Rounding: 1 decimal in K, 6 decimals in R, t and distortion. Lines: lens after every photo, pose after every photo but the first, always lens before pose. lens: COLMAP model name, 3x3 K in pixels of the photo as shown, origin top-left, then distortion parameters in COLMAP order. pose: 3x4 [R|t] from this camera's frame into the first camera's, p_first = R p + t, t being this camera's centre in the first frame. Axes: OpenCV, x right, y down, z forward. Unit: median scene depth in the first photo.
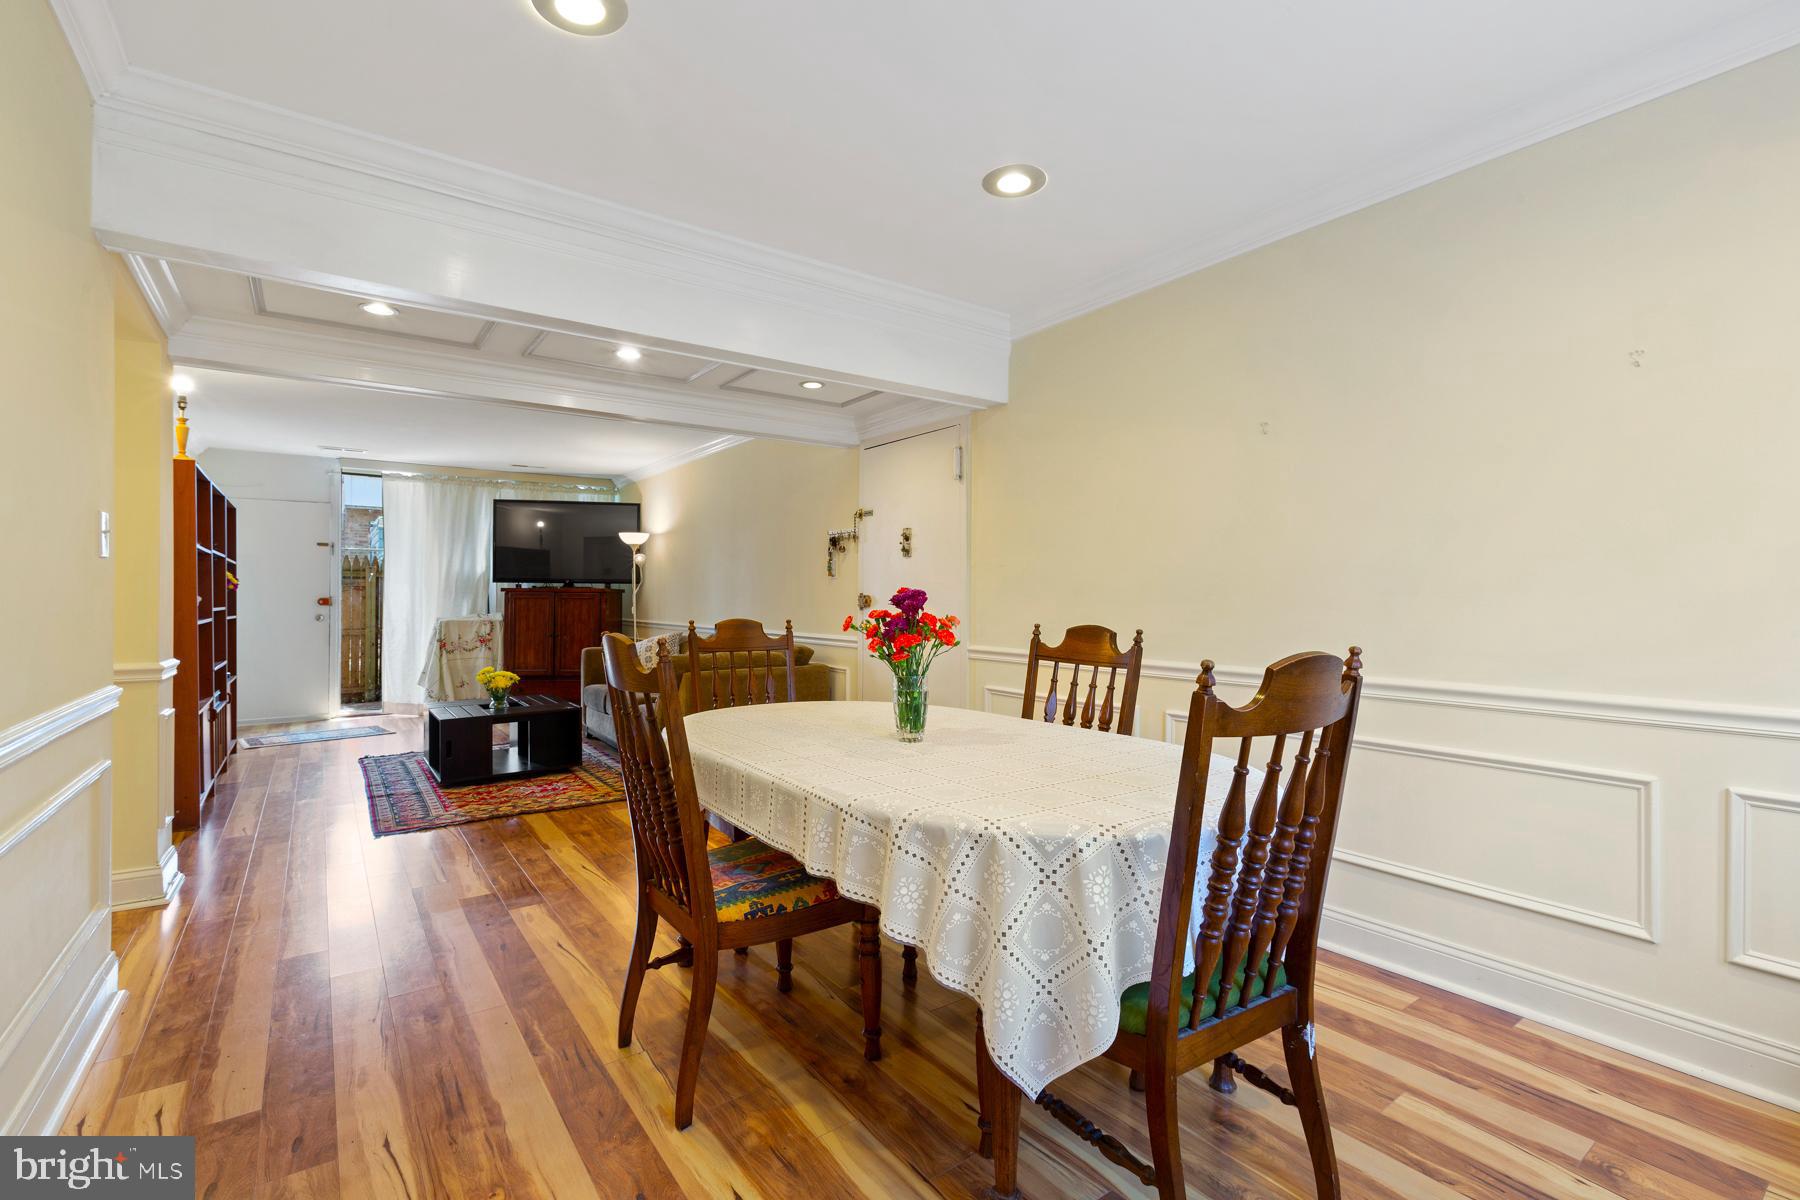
lens RADIAL K [[802.6, 0, 900.7], [0, 802.6, 595.7], [0, 0, 1]] dist [0.000377, 0.001249]
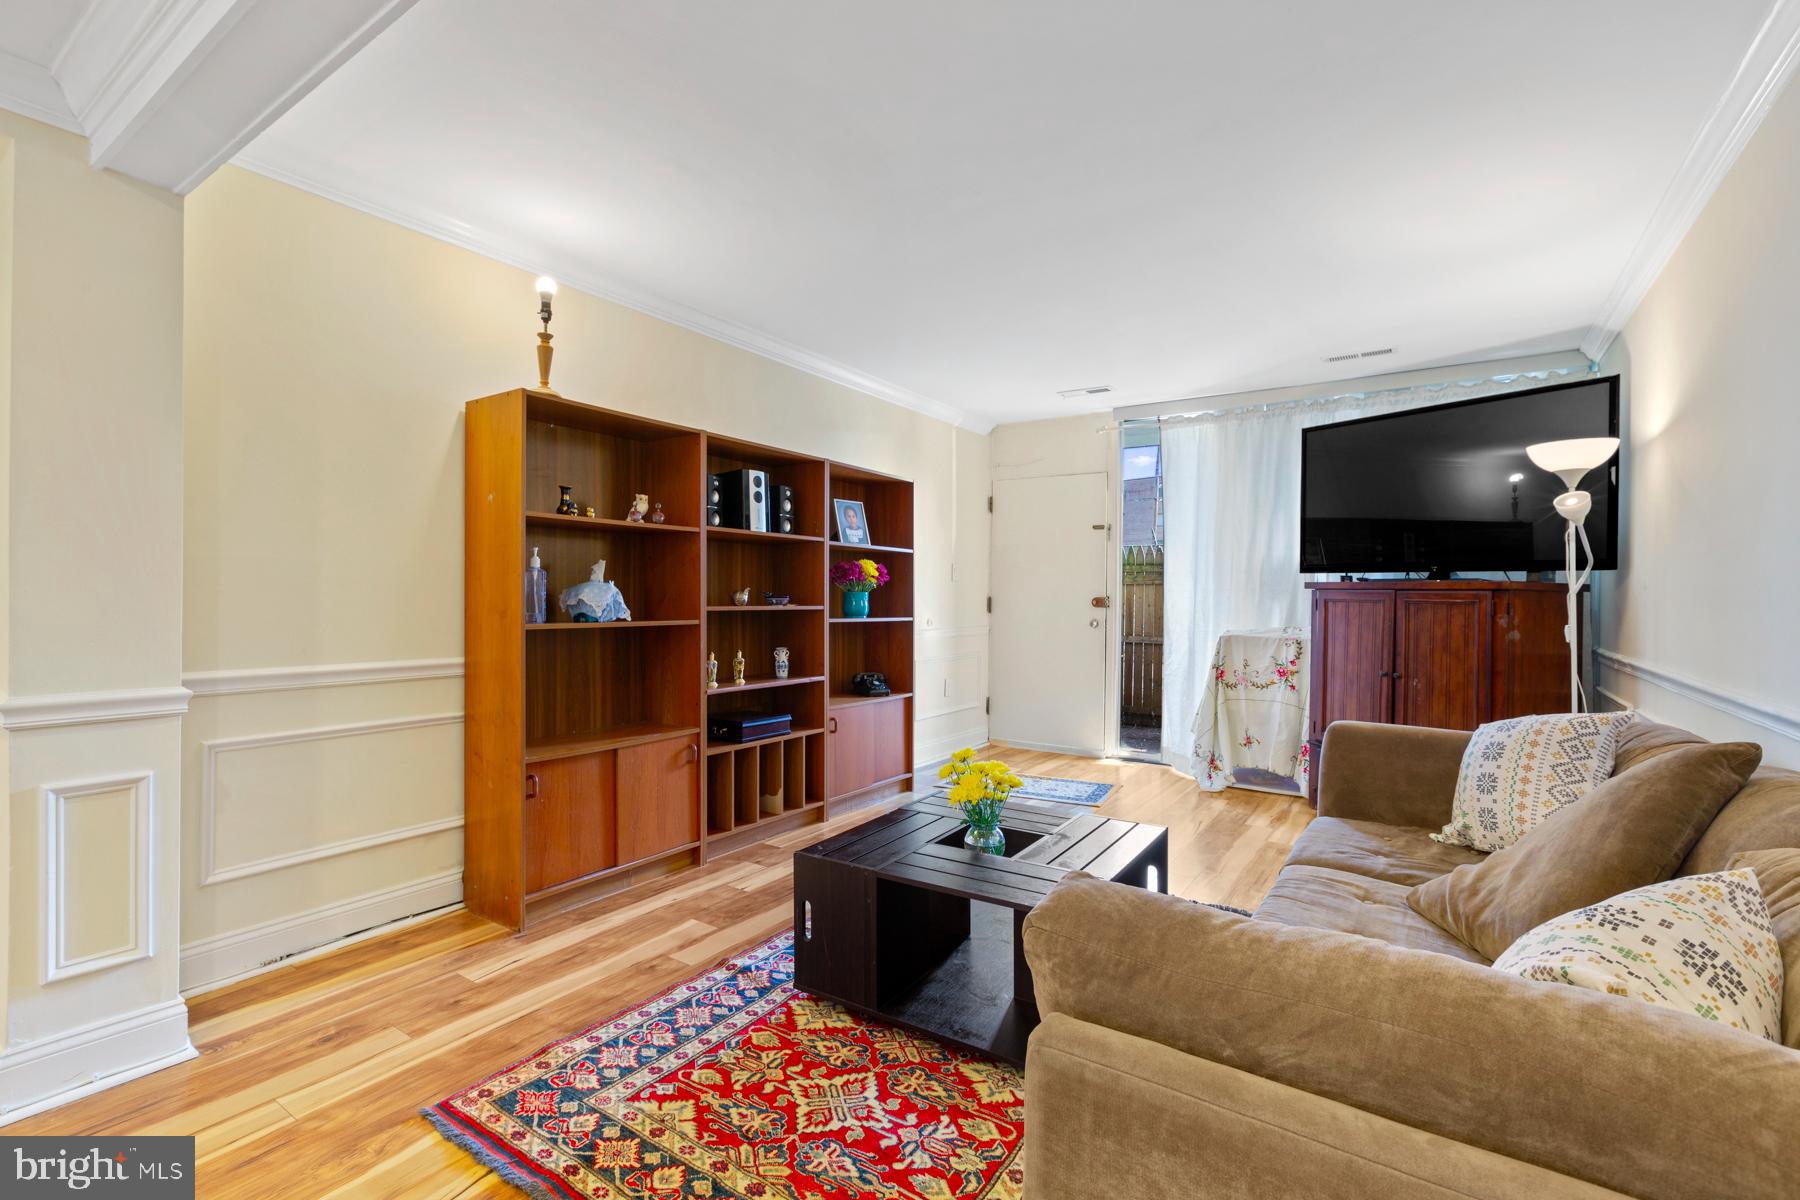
lens RADIAL K [[802.6, 0, 903.3], [0, 802.6, 594.9], [0, 0, 1]] dist [0.000377, 0.001249]
pose [[0.344208, 0.002805, -0.938889, -0.080207], [-0.009016, 0.999959, -0.000318, 0.002368], [0.938850, 0.008574, 0.344219, 0.658157]]
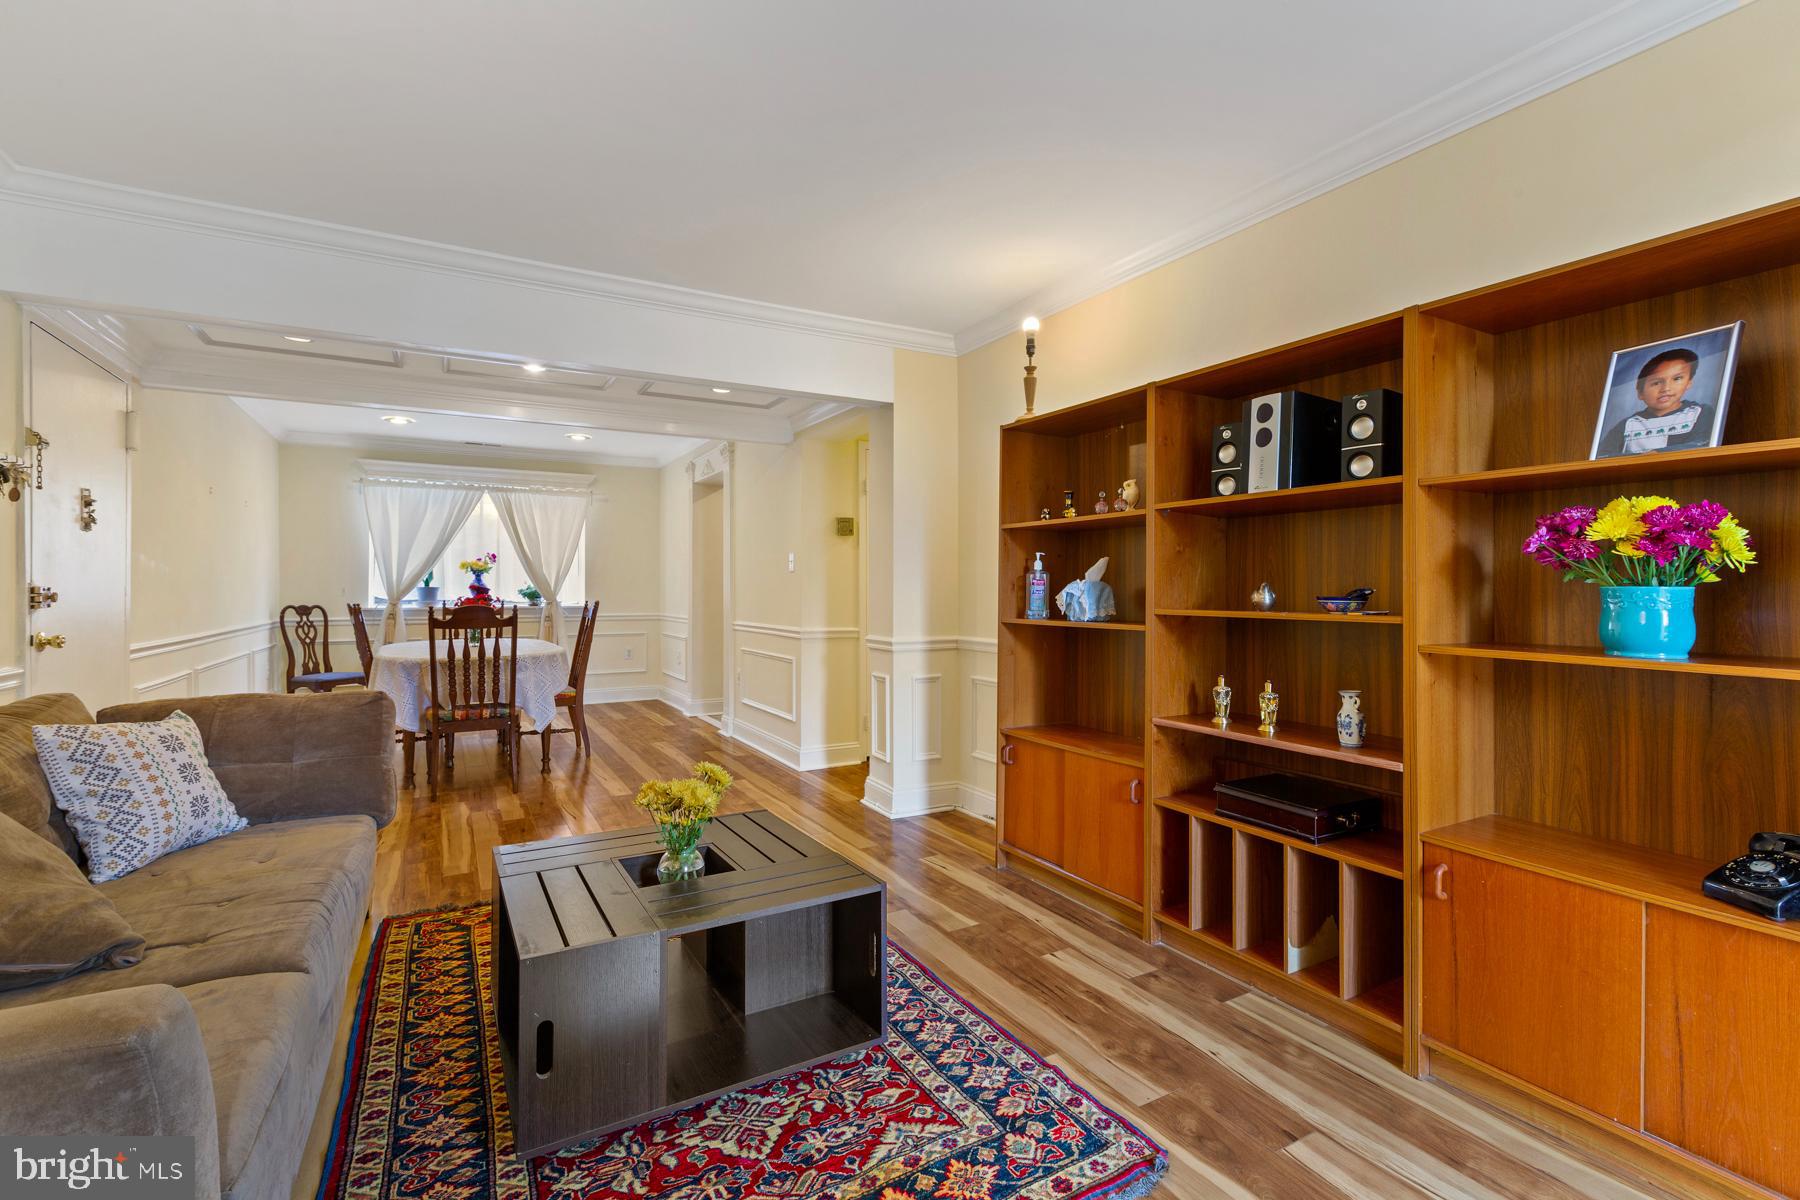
lens RADIAL K [[802.6, 0, 891.4], [0, 802.6, 582.4], [0, 0, 1]] dist [0.000377, 0.001249]
pose [[-0.992598, 0.000146, 0.121450, -0.533687], [-0.001034, 0.999953, -0.009656, 0.001625], [-0.121445, -0.009710, -0.992551, 1.133575]]
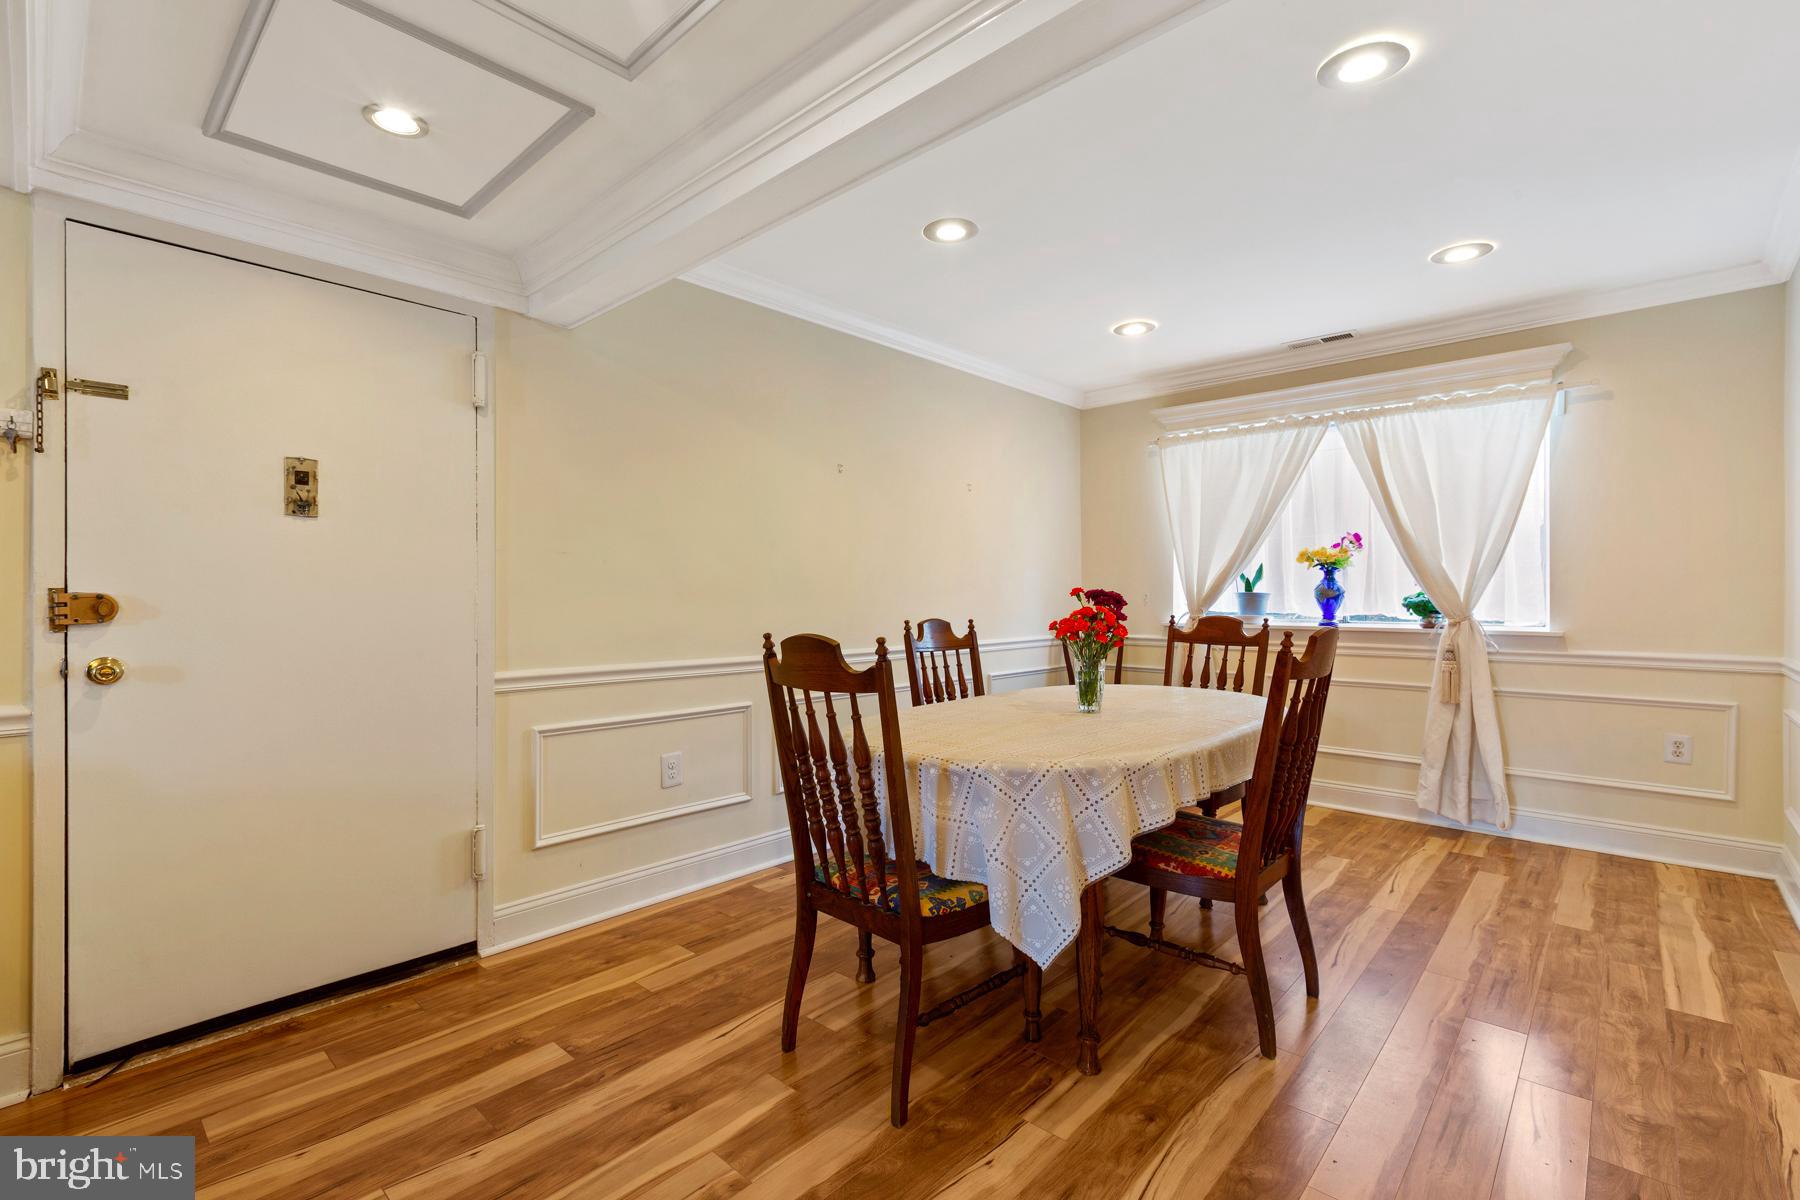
lens RADIAL K [[802.6, 0, 891.1], [0, 802.6, 598.7], [0, 0, 1]] dist [0.000377, 0.001249]
pose [[-0.190091, -0.007435, 0.981738, -0.388289], [-0.001646, 0.999972, 0.007254, -0.001189], [-0.981765, -0.000237, -0.190098, 0.523807]]
